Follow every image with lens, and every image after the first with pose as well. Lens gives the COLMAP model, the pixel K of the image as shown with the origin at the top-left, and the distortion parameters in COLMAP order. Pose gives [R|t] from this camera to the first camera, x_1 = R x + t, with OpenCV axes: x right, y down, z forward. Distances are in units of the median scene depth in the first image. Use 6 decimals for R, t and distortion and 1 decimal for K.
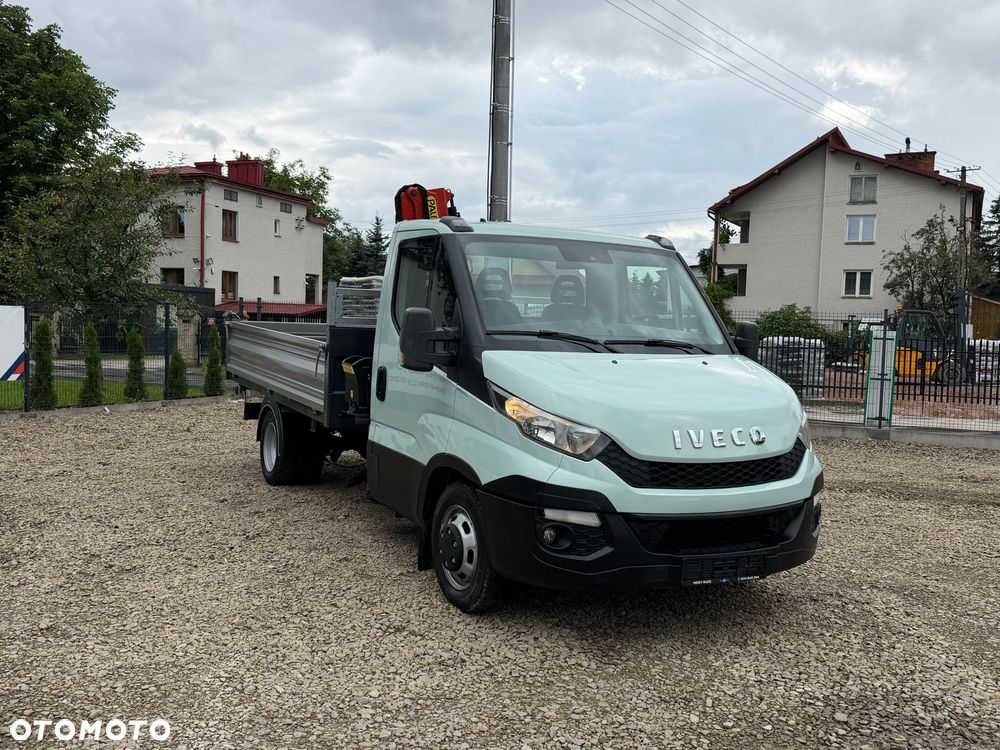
lens RADIAL K [[891.8, 0, 497.8], [0, 891.8, 374.7], [0, 0, 1]] dist [0.137684, -0.270386]
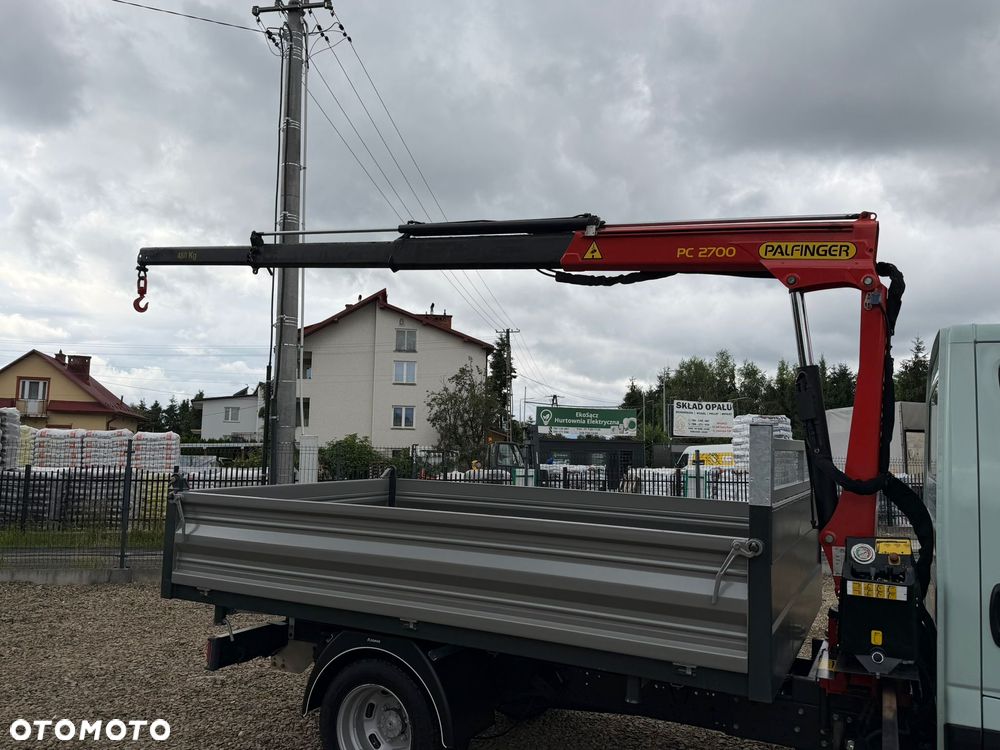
lens RADIAL K [[773.5, 0, 510.9], [0, 773.5, 377.7], [0, 0, 1]] dist [0.087580, -0.103560]
pose [[0.822173, 0.044299, 0.567512, -0.134000], [0.039142, 0.990208, -0.134000, -0.018433], [-0.567891, 0.132385, 0.812388, 0.155987]]
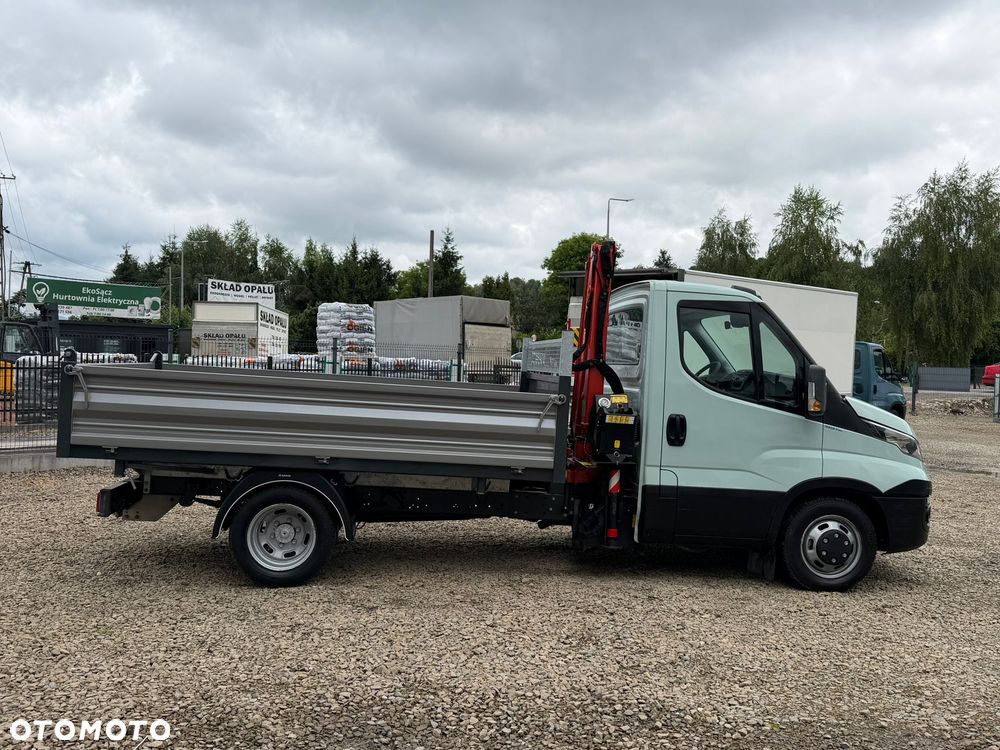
lens RADIAL K [[909.5, 0, 501.7], [0, 909.5, 373.5], [0, 0, 1]] dist [0.144934, -0.287016]
pose [[0.396957, -0.030617, 0.917327, -0.251329], [0.035715, 0.999202, 0.017895, -0.017491], [-0.917142, 0.025659, 0.397733, 0.152671]]
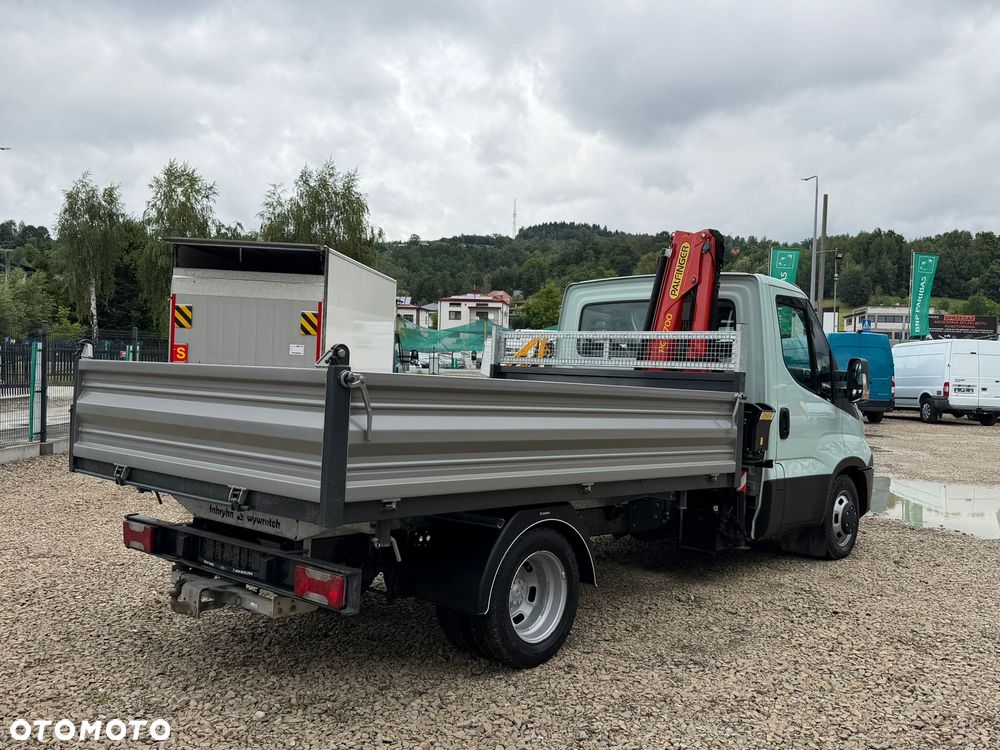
lens RADIAL K [[909.5, 0, 501.7], [0, 909.5, 373.5], [0, 0, 1]] dist [0.144934, -0.287016]
pose [[-0.314299, -0.053166, 0.947834, -0.222233], [0.018724, 0.997889, 0.062183, -0.025939], [-0.949139, 0.037292, -0.312640, 0.342568]]
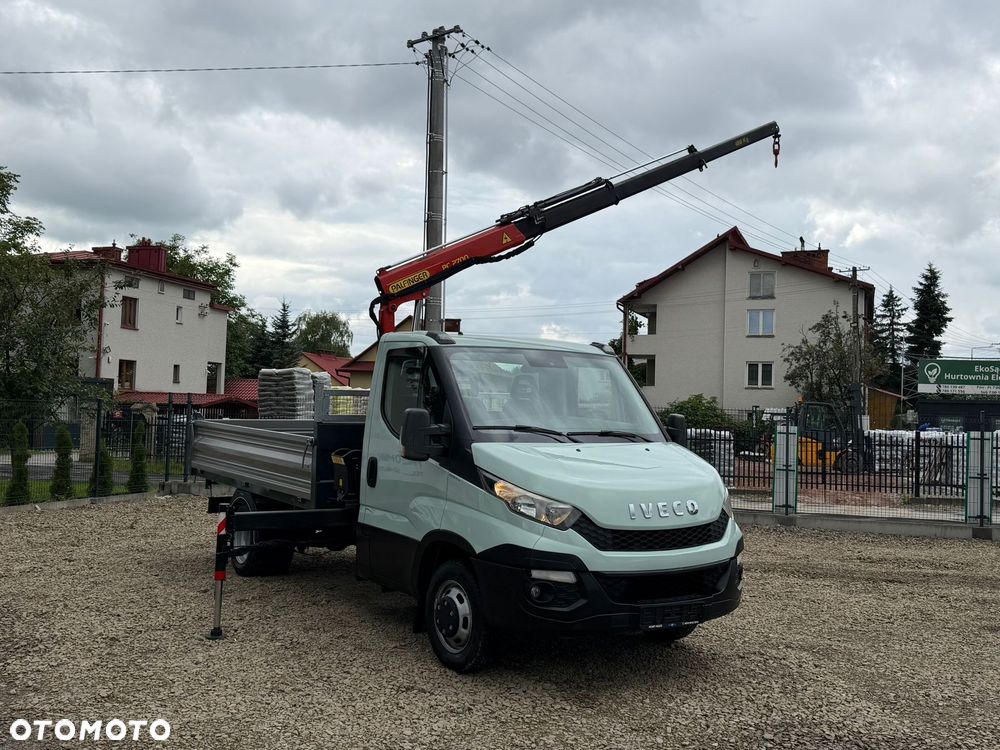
lens RADIAL K [[926.5, 0, 505.5], [0, 926.5, 373.9], [0, 0, 1]] dist [0.159238, -0.319464]
pose [[0.993780, 0.003073, 0.111322, -0.019568], [0.007709, 0.995323, -0.096295, -0.001796], [-0.111097, 0.096554, 0.989108, -0.045764]]
